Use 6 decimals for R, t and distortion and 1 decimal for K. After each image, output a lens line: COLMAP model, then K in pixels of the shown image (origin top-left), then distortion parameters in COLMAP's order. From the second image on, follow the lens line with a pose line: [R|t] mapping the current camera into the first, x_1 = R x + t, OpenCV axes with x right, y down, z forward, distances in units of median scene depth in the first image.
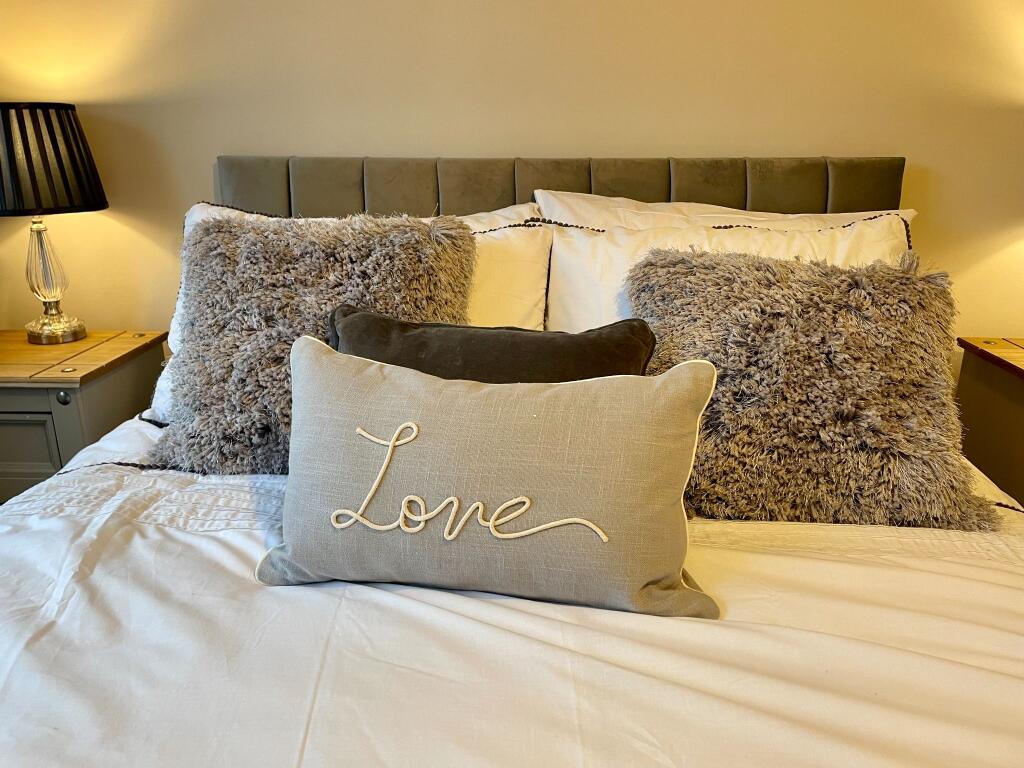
lens RADIAL K [[782.7, 0, 512.0], [0, 782.7, 384.0], [0, 0, 1]] dist [0.050813, -0.000975]
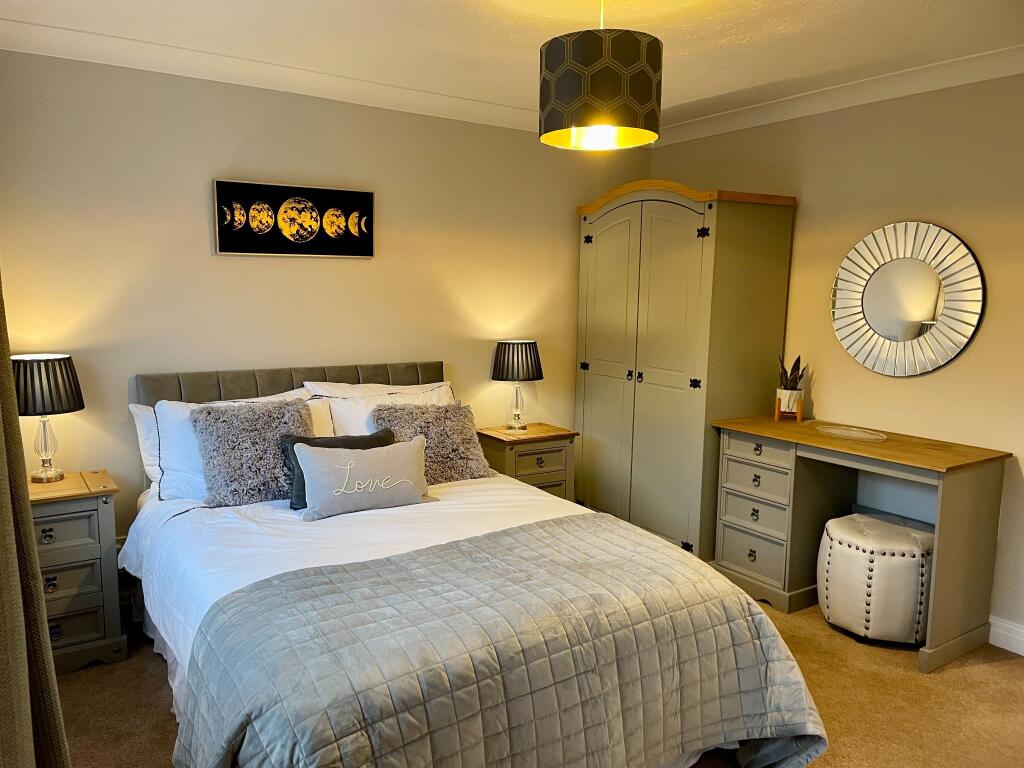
lens RADIAL K [[782.7, 0, 512.0], [0, 782.7, 384.0], [0, 0, 1]] dist [0.050813, -0.000975]
pose [[0.815153, -0.067074, 0.575349, -1.051851], [0.163801, 0.979423, -0.117893, 0.164306], [-0.555602, 0.190344, 0.809367, -1.551407]]
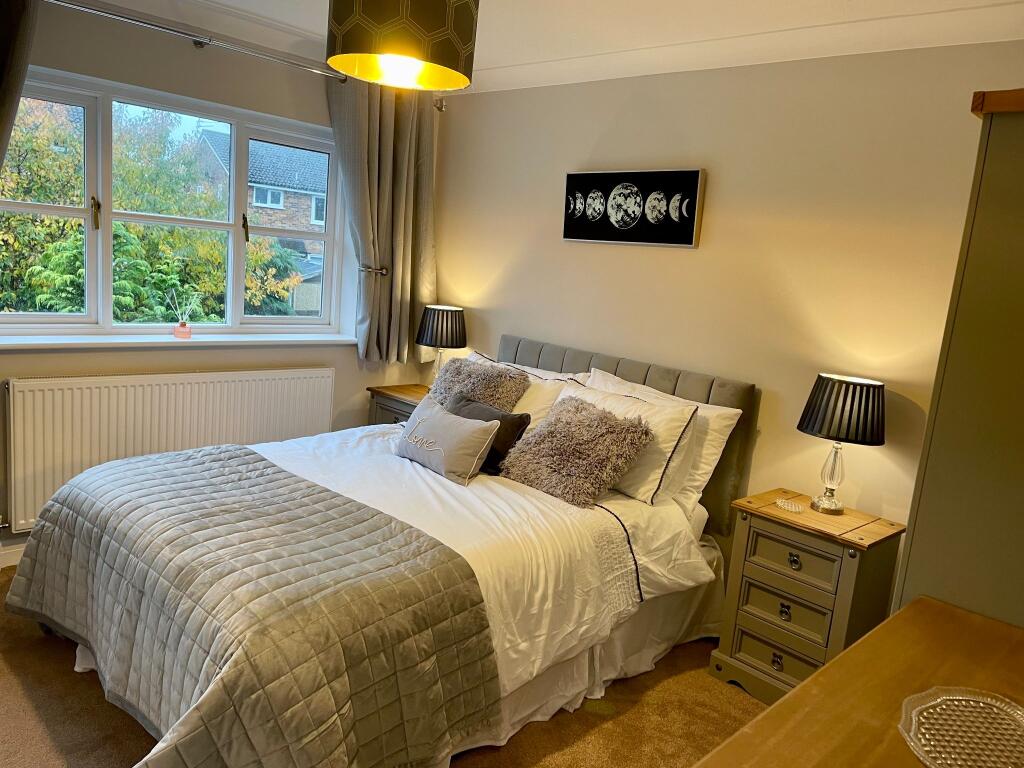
lens RADIAL K [[756.4, 0, 512.0], [0, 756.4, 384.0], [0, 0, 1]] dist [0.004989, 0.001751]
pose [[0.716910, 0.177943, -0.674074, 1.779247], [-0.313590, 0.945851, -0.083830, 0.064391], [0.622657, 0.271481, 0.733891, -0.948598]]
